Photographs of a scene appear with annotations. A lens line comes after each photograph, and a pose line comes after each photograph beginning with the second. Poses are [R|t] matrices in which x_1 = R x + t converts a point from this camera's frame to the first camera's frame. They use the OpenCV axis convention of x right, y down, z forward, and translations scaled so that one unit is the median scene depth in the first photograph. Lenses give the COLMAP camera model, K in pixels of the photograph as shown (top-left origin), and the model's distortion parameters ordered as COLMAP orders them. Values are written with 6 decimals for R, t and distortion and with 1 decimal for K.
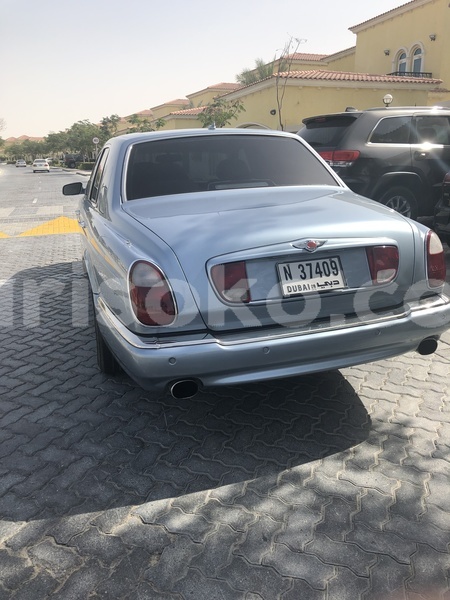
lens RADIAL K [[494.4, 0, 225.0], [0, 494.4, 300.0], [0, 0, 1]] dist [0.002457, 0.005816]
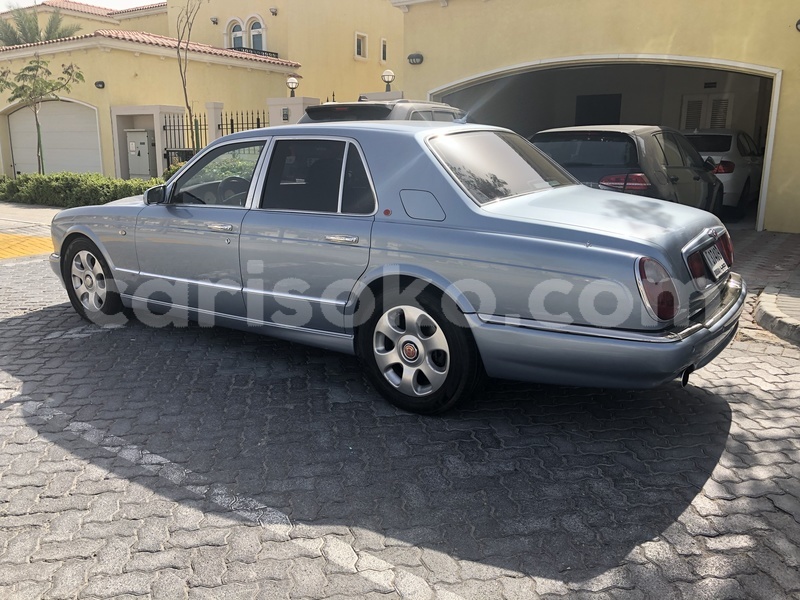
lens RADIAL K [[659.1, 0, 400.0], [0, 659.1, 300.0], [0, 0, 1]] dist [0.002457, 0.005816]
pose [[0.795930, -0.111540, 0.595024, -1.306048], [0.145108, 0.989378, -0.008639, -0.055208], [-0.587741, 0.093219, 0.803661, 0.201925]]
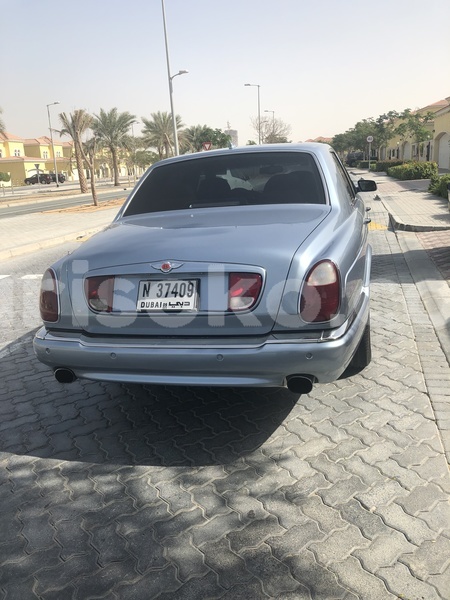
lens RADIAL K [[494.4, 0, 225.0], [0, 494.4, 300.0], [0, 0, 1]] dist [0.002457, 0.005816]
pose [[0.838487, 0.109589, -0.533789, 0.845253], [-0.106023, 0.993658, 0.037460, -0.090633], [0.534508, 0.025184, 0.844788, 0.157068]]
